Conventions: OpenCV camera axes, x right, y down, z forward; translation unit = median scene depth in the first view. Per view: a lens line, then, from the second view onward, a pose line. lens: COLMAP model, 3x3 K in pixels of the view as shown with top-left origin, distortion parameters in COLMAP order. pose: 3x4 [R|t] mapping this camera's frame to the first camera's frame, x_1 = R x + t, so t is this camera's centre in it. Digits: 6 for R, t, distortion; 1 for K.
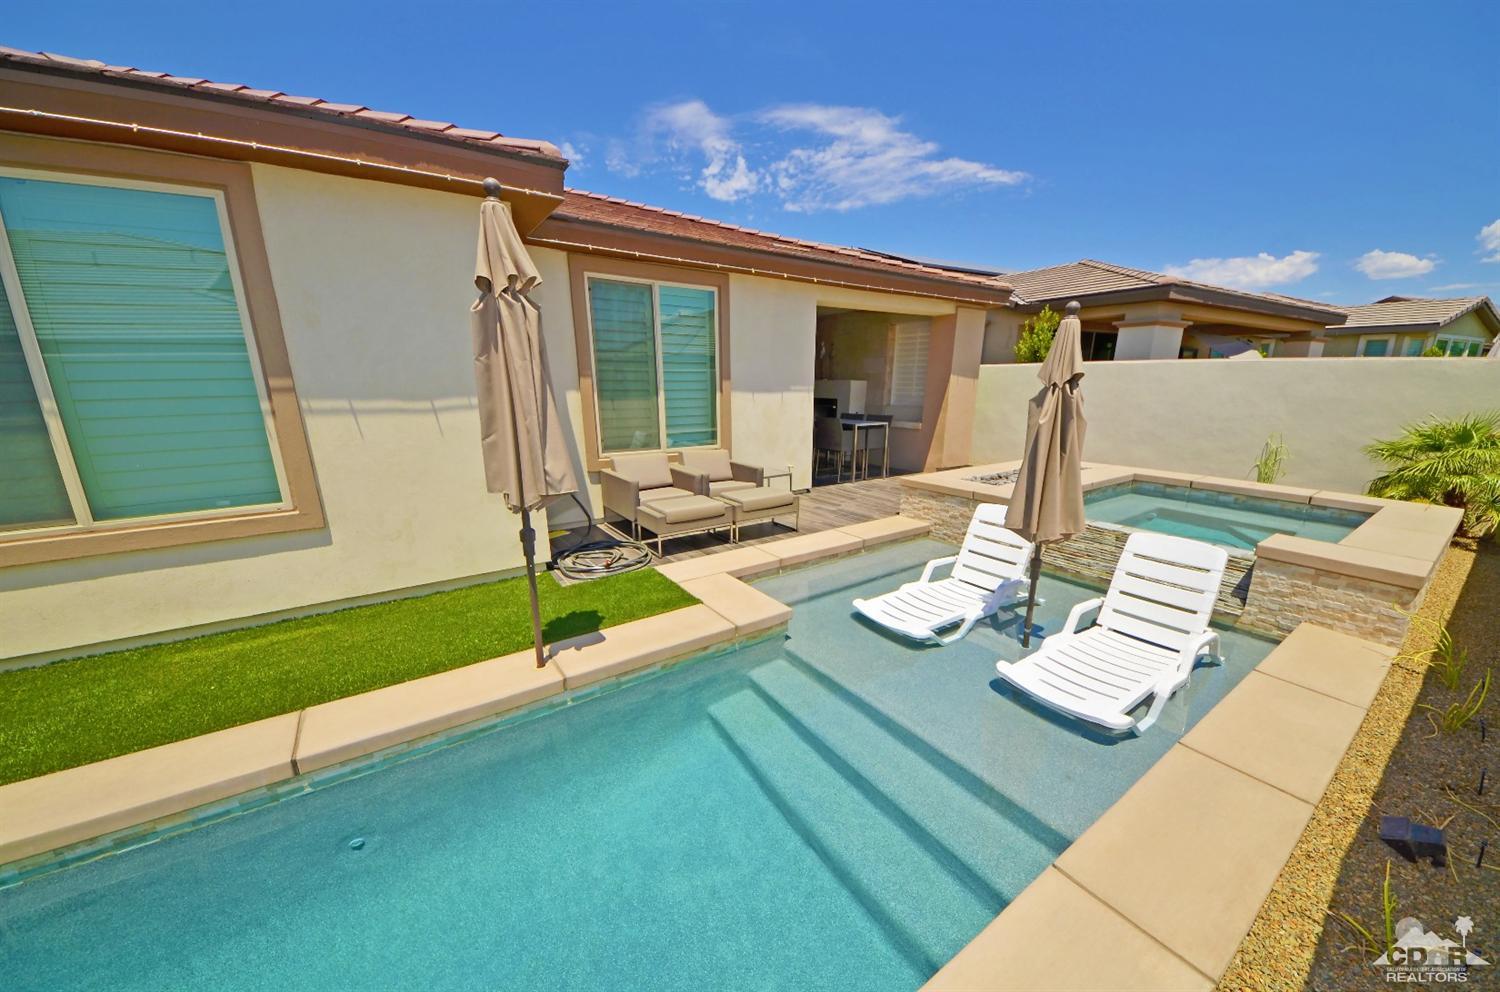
lens RADIAL K [[540.4, 0, 755.8], [0, 540.4, 525.4], [0, 0, 1]] dist [0.014404, -0.012355]
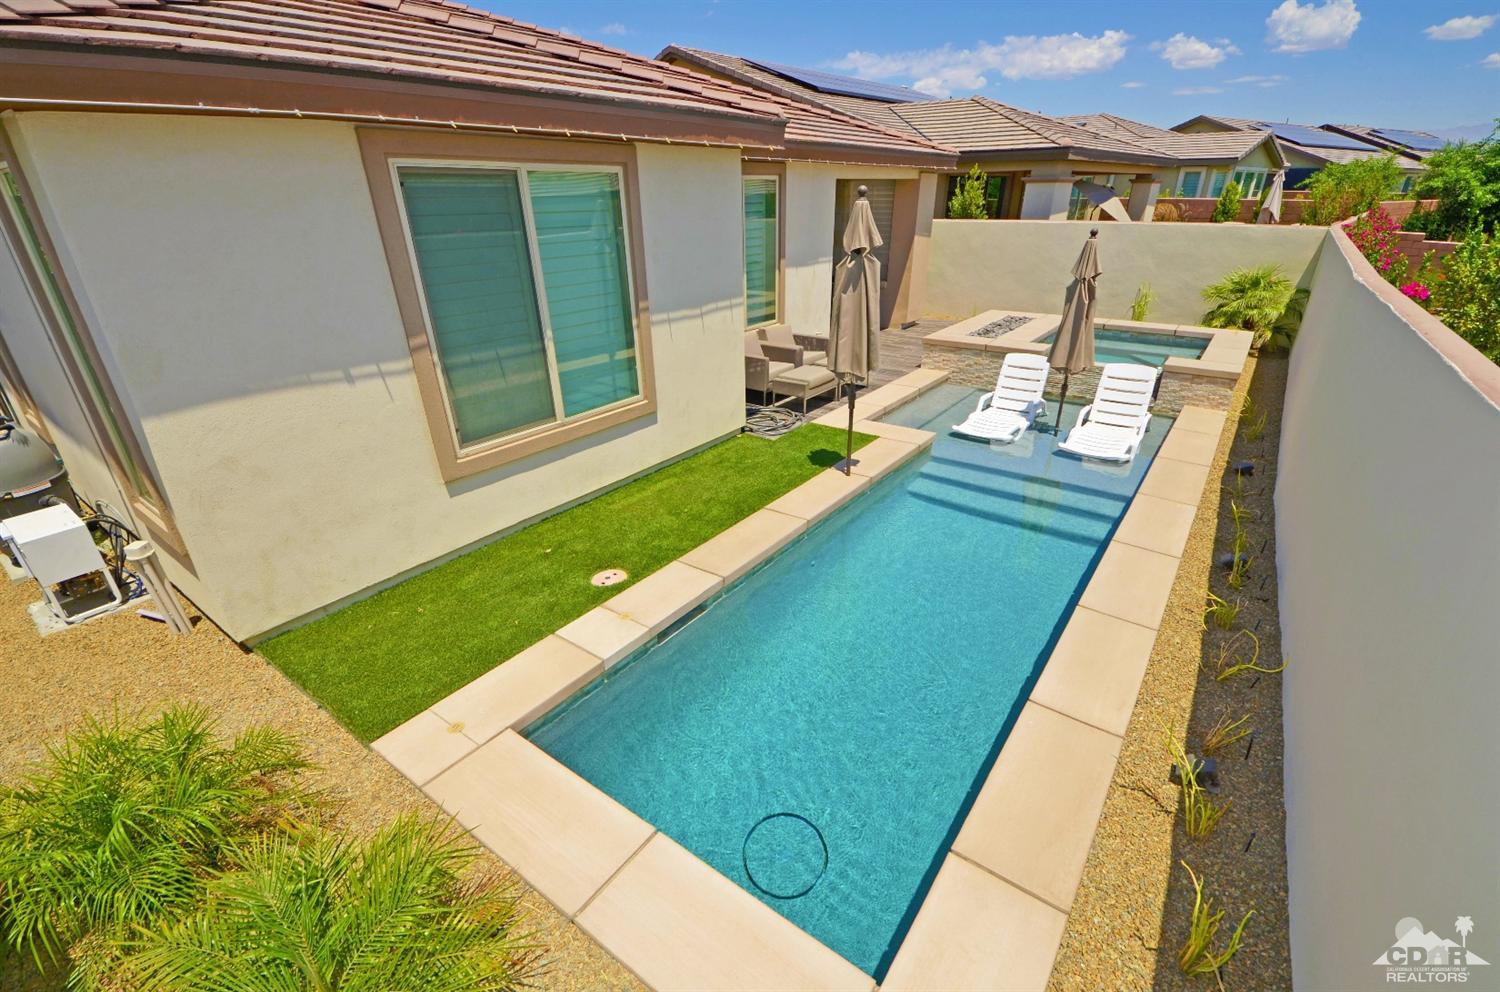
lens RADIAL K [[671.1, 0, 749.6], [0, 671.1, 544.9], [0, 0, 1]] dist [-0.000647, -0.000522]
pose [[0.945173, -0.165363, 0.281607, -0.846072], [0.100461, 0.967733, 0.231083, -0.028758], [-0.310733, -0.190123, 0.931288, -0.576217]]
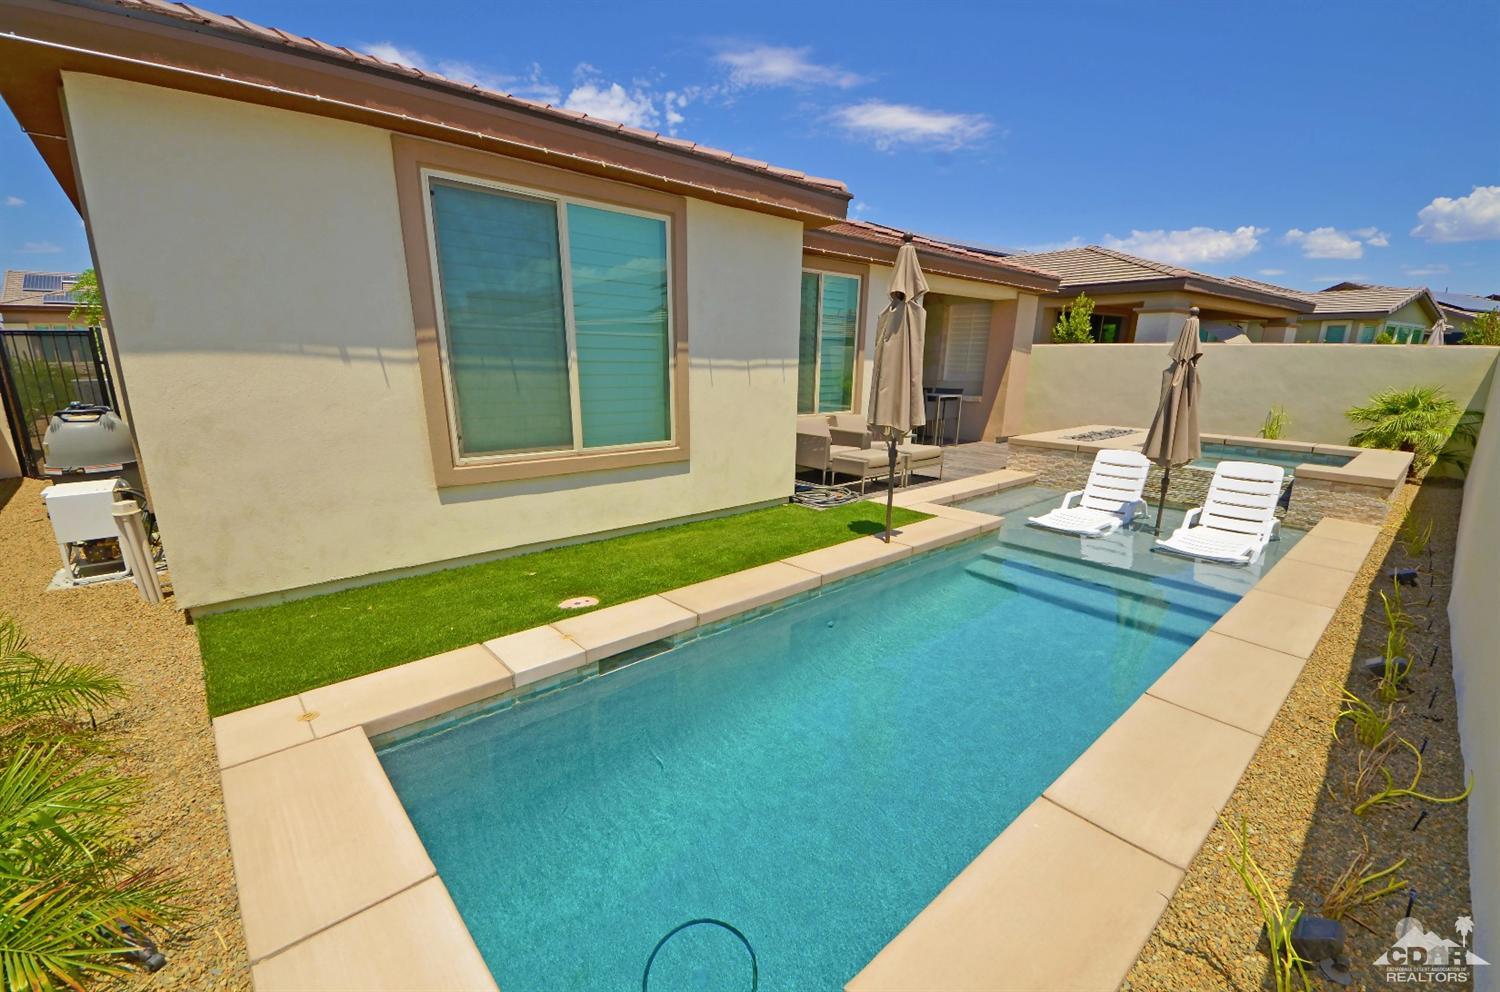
lens RADIAL K [[642.1, 0, 748.0], [0, 642.1, 531.4], [0, 0, 1]] dist [0.014093, -0.016954]
pose [[0.992131, -0.020583, 0.123502, -0.646271], [0.020195, 0.999786, 0.004396, 0.136381], [-0.123566, -0.001867, 0.992335, -0.468475]]
